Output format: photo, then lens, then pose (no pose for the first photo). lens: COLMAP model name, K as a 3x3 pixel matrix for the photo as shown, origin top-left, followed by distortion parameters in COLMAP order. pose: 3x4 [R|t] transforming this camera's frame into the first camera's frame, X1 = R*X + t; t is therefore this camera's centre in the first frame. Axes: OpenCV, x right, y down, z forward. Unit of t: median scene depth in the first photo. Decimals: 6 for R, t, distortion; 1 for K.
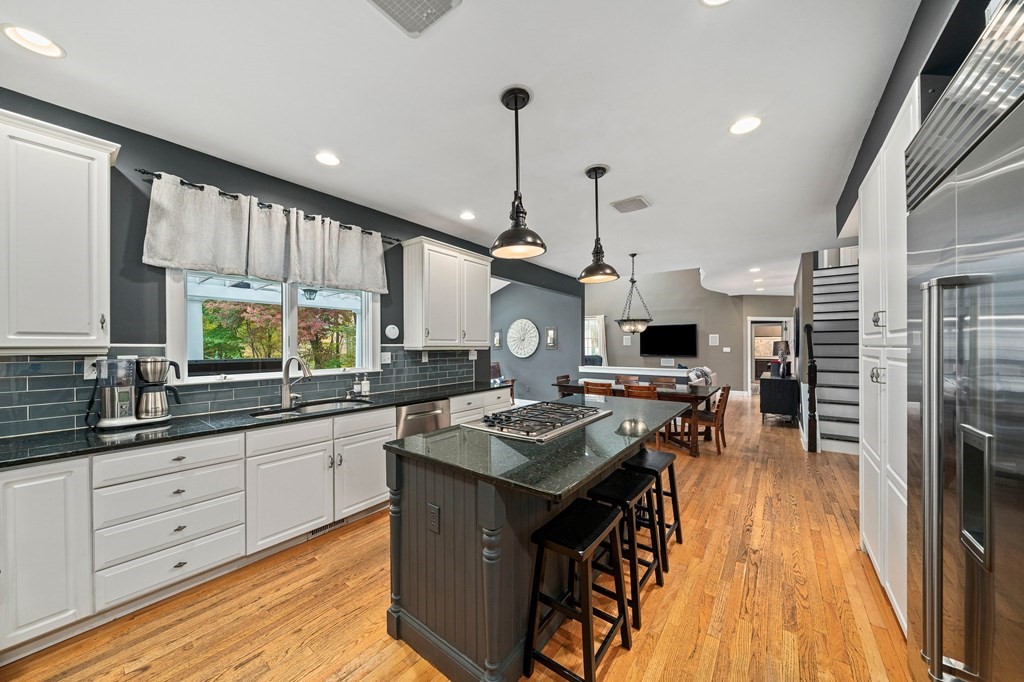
lens RADIAL K [[357.5, 0, 508.8], [0, 357.5, 341.9], [0, 0, 1]] dist [-0.007690, 0.000461]
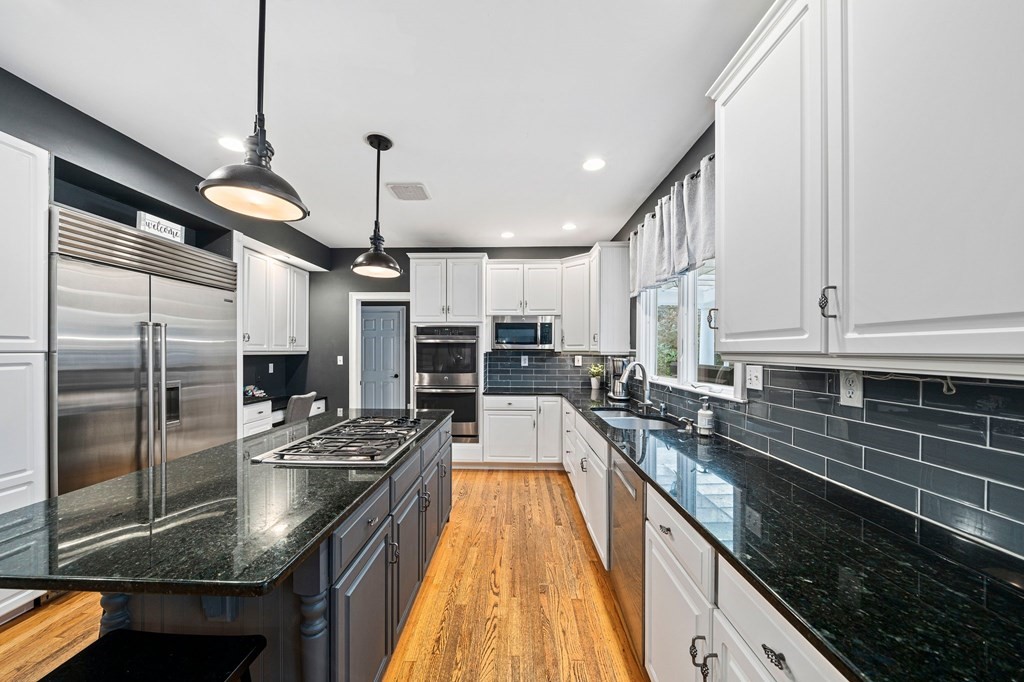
lens RADIAL K [[357.5, 0, 506.9], [0, 357.5, 354.2], [0, 0, 1]] dist [-0.007690, 0.000461]
pose [[-0.813847, 0.008229, -0.581021, 0.148672], [0.007789, 0.999964, 0.003253, 0.007568], [0.581027, -0.001879, -0.813882, 0.897676]]
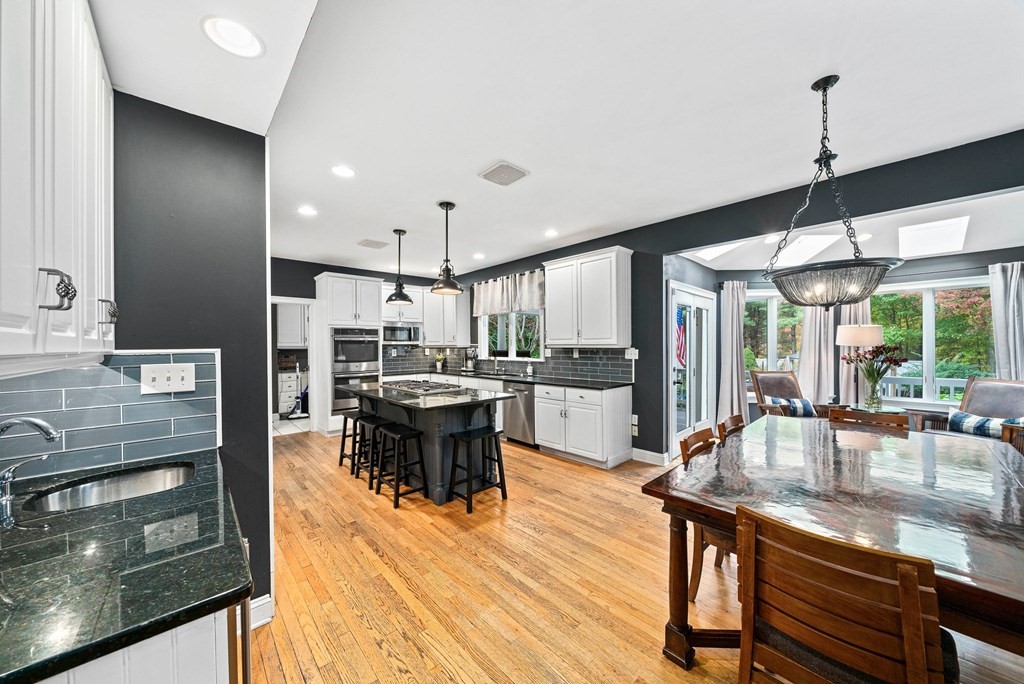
lens RADIAL K [[357.5, 0, 504.2], [0, 357.5, 345.1], [0, 0, 1]] dist [-0.007690, 0.000461]
pose [[-0.192591, 0.007115, -0.981253, 0.829079], [0.020975, 0.999775, 0.003133, 0.004471], [0.981055, -0.019978, -0.192697, 0.830662]]
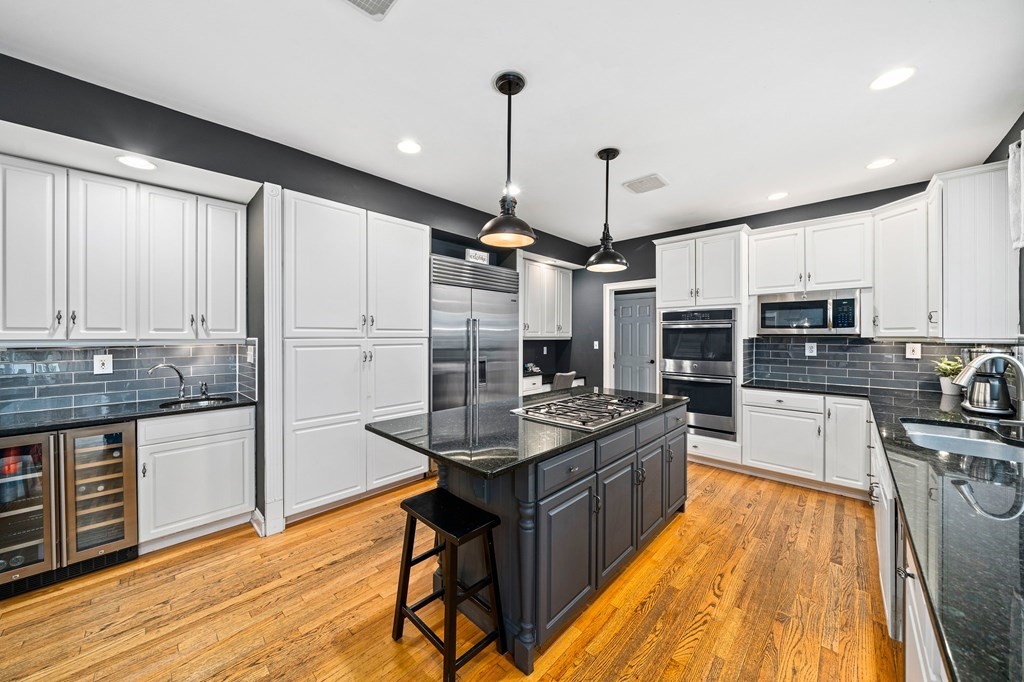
lens RADIAL K [[357.5, 0, 497.7], [0, 357.5, 340.5], [0, 0, 1]] dist [-0.007690, 0.000461]
pose [[-0.990845, 0.002330, 0.134983, 0.102613], [0.002500, 0.999996, 0.001089, 0.007840], [-0.134980, 0.001417, -0.990847, 0.972467]]
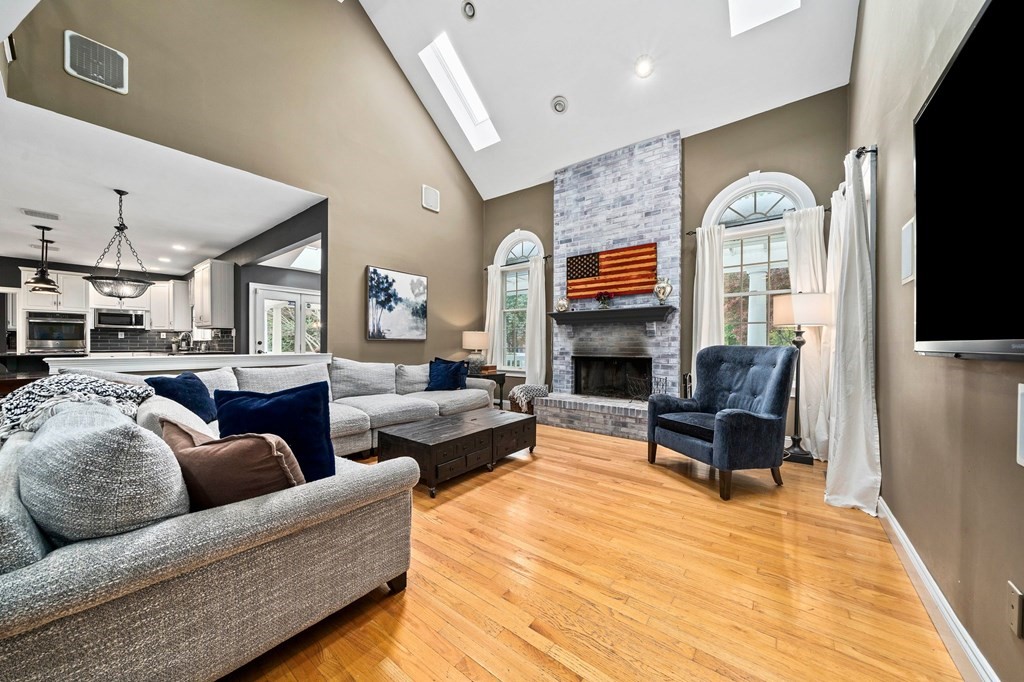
lens RADIAL K [[357.5, 0, 510.0], [0, 357.5, 346.6], [0, 0, 1]] dist [-0.007690, 0.000461]
pose [[-0.021267, 0.010986, -0.999713, 1.177330], [0.010279, 0.999889, 0.010770, 0.084152], [0.999721, -0.010047, -0.021377, 2.002971]]
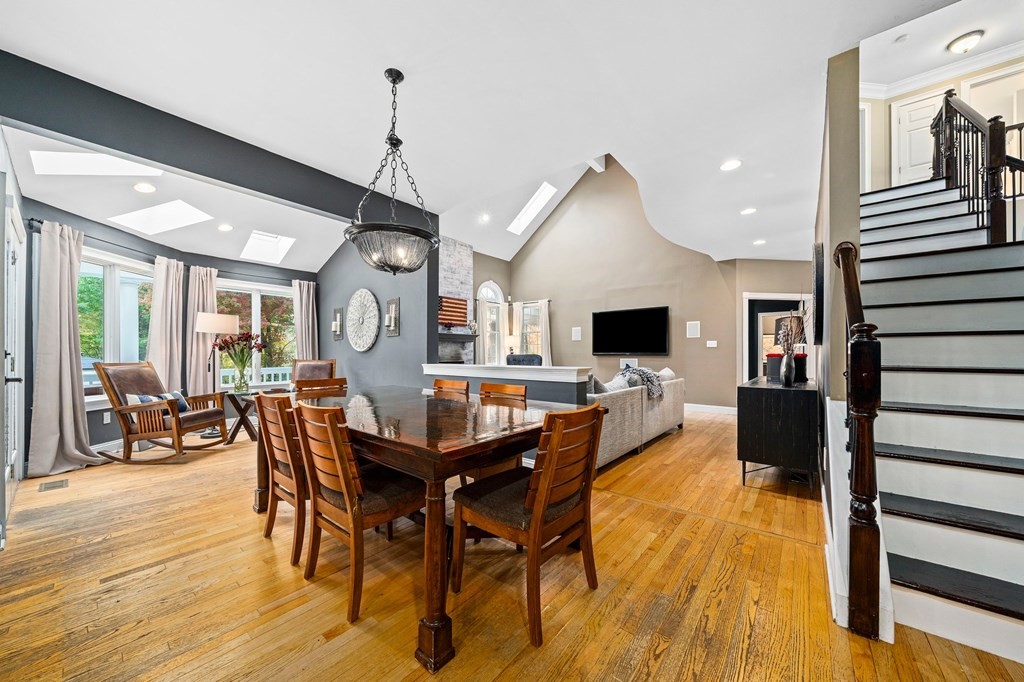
lens RADIAL K [[357.5, 0, 509.6], [0, 357.5, 354.4], [0, 0, 1]] dist [-0.007690, 0.000461]
pose [[0.999220, 0.002187, -0.039427, 0.539510], [-0.001564, 0.999873, 0.015834, 0.066518], [0.039457, -0.015760, 0.999097, 0.660102]]
